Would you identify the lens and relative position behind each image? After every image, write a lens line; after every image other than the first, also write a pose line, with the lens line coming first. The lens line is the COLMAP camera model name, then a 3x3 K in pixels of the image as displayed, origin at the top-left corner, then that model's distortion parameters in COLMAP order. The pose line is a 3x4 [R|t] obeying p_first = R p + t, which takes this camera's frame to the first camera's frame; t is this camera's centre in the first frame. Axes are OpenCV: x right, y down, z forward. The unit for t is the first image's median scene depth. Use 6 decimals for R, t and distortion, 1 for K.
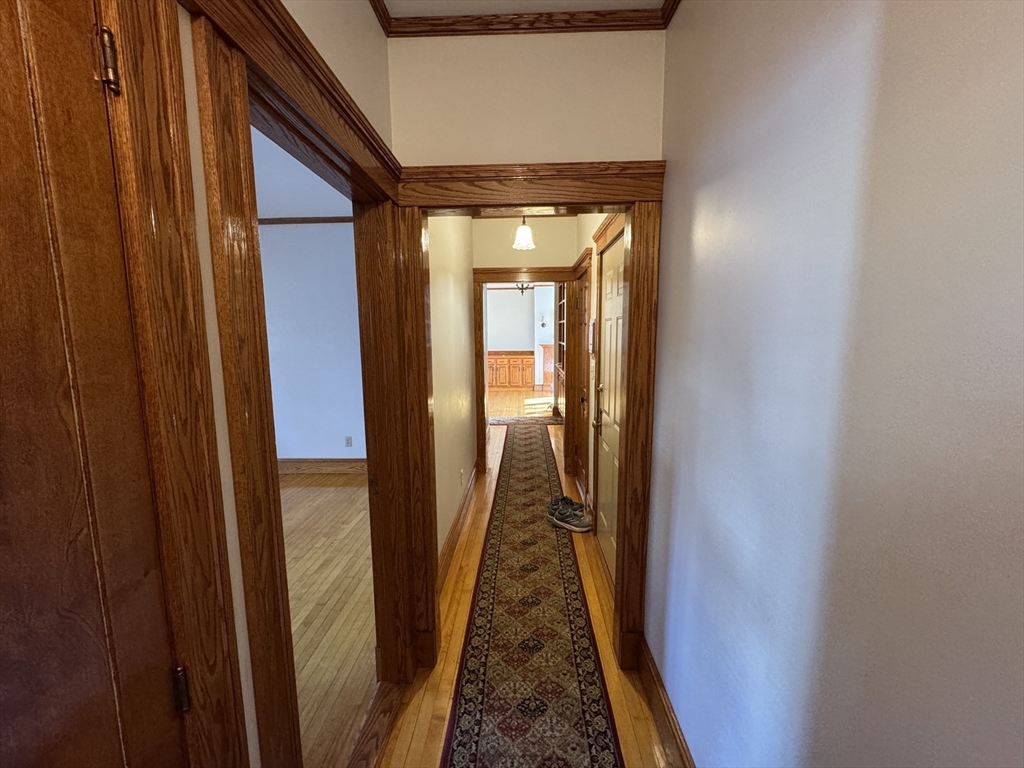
lens RADIAL K [[409.4, 0, 511.6], [0, 409.4, 383.5], [0, 0, 1]] dist [0.000950, 0.000026]
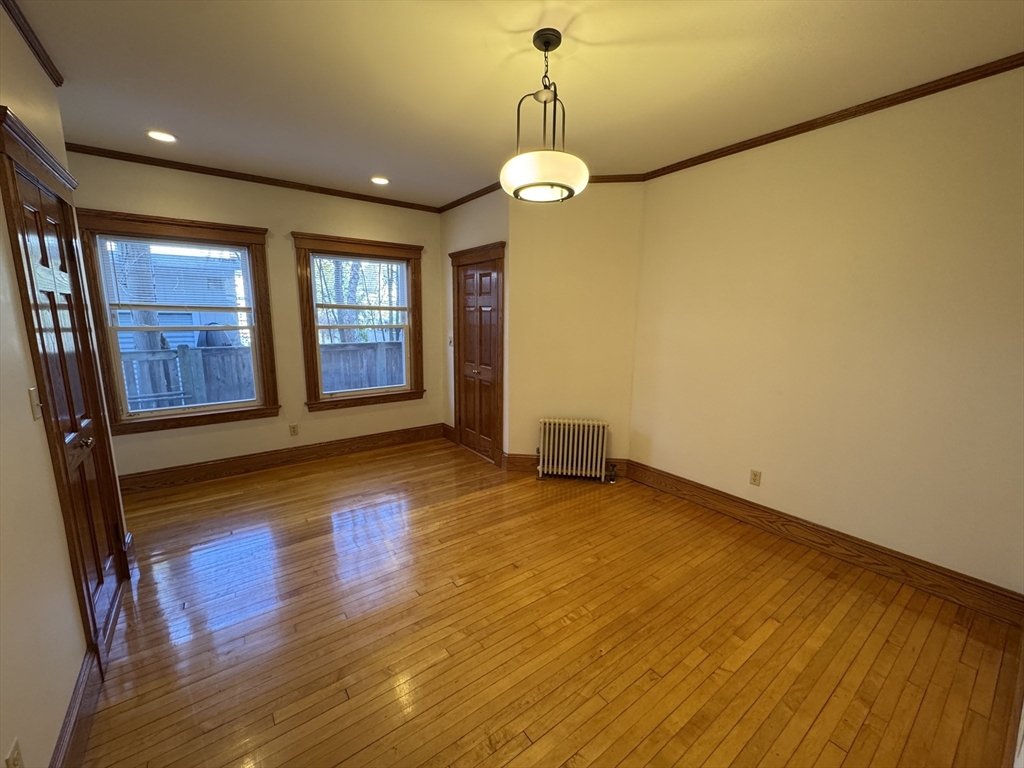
lens RADIAL K [[409.4, 0, 510.9], [0, 409.4, 383.7], [0, 0, 1]] dist [0.000950, 0.000026]
pose [[0.619537, 0.148198, -0.770851, -0.208999], [-0.115916, 0.988523, 0.096884, -0.037104], [0.776362, 0.029330, 0.629604, 0.361982]]
